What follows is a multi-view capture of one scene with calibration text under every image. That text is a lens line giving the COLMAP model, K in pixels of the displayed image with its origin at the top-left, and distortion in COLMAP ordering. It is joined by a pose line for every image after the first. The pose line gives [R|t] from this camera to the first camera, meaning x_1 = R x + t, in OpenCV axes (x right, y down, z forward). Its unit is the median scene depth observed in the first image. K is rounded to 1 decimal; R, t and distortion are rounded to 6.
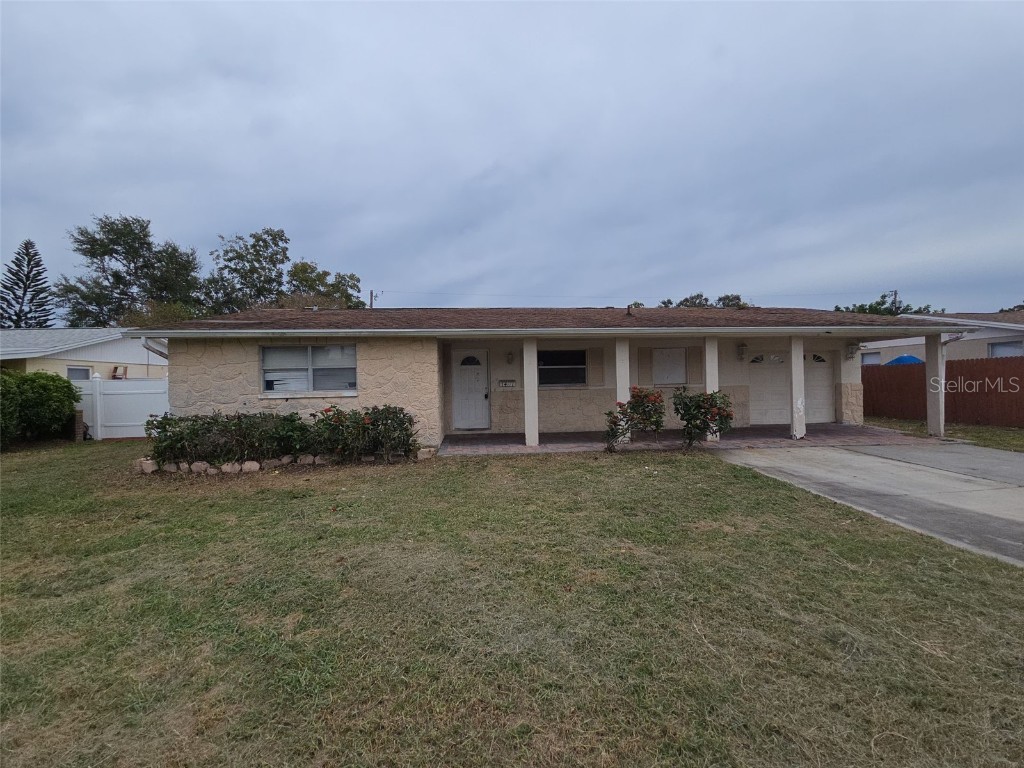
lens RADIAL K [[422.4, 0, 512.0], [0, 422.4, 384.0], [0, 0, 1]] dist [0.030728, -0.020410]
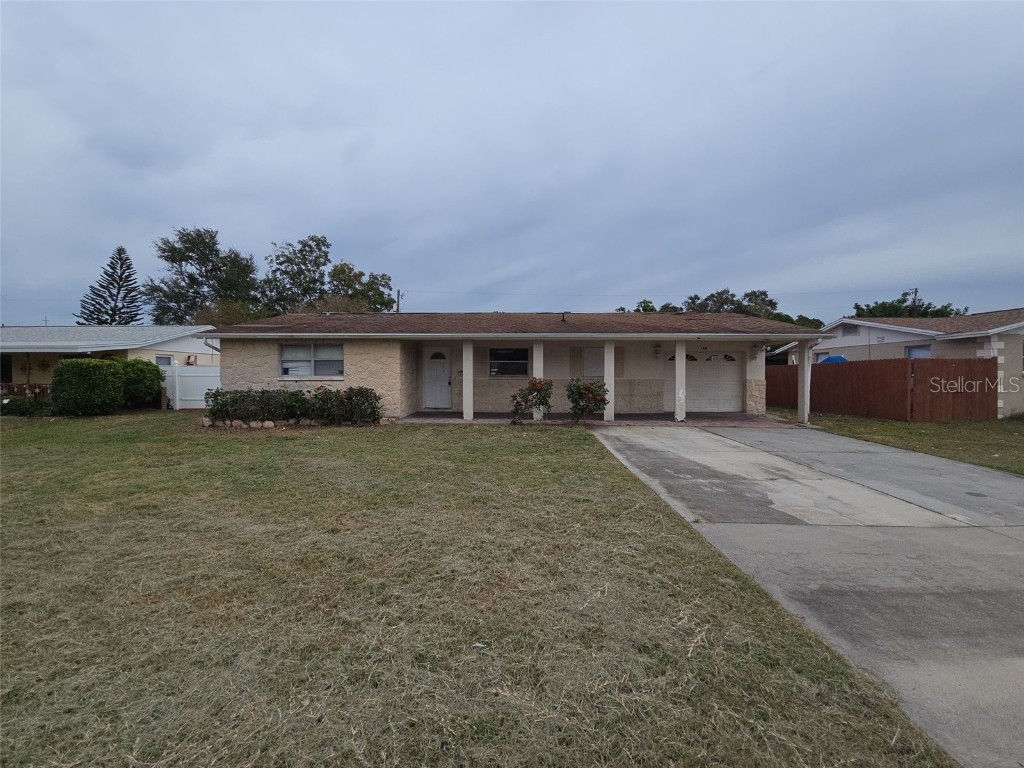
lens RADIAL K [[425.8, 0, 512.0], [0, 425.8, 384.0], [0, 0, 1]] dist [-0.001194, -0.000090]
pose [[0.994589, 0.021408, -0.101661, 0.086083], [-0.019526, 0.999620, 0.019468, 0.000737], [0.102039, -0.017378, 0.994629, -0.089367]]
